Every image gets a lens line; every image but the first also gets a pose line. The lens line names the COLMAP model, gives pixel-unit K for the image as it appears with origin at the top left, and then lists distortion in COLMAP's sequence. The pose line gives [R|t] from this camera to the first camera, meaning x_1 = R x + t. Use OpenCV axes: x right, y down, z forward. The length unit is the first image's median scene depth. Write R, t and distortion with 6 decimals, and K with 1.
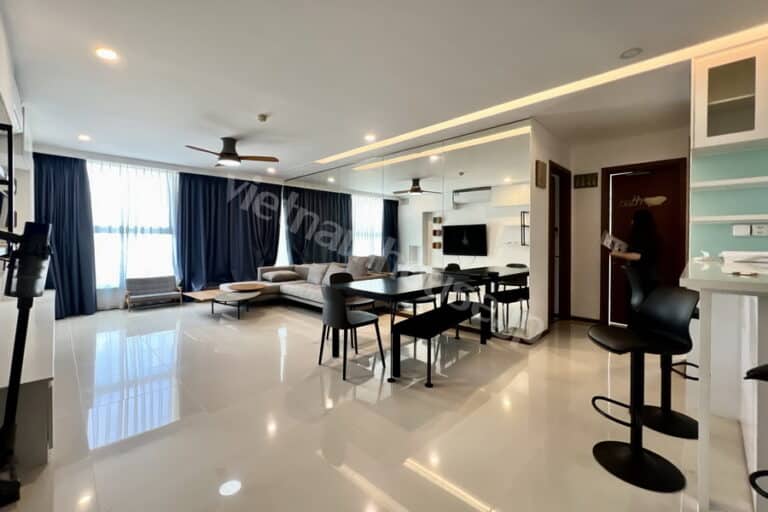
lens RADIAL K [[313.0, 0, 374.4], [0, 313.0, 243.1], [0, 0, 1]] dist [-0.002749, 0.000316]
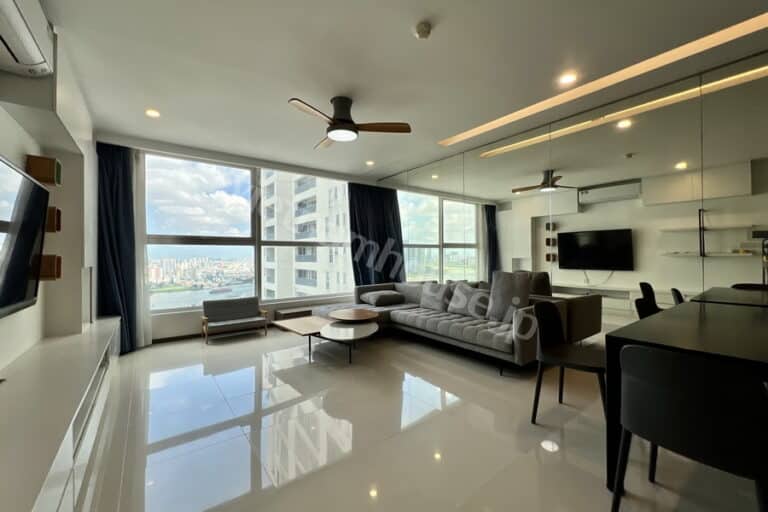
lens RADIAL K [[313.0, 0, 384.4], [0, 313.0, 254.8], [0, 0, 1]] dist [-0.002749, 0.000316]
pose [[0.989952, -0.009363, -0.141091, -0.163996], [0.008139, 0.999924, -0.009255, 0.005624], [0.141167, 0.008013, 0.989953, 0.201977]]
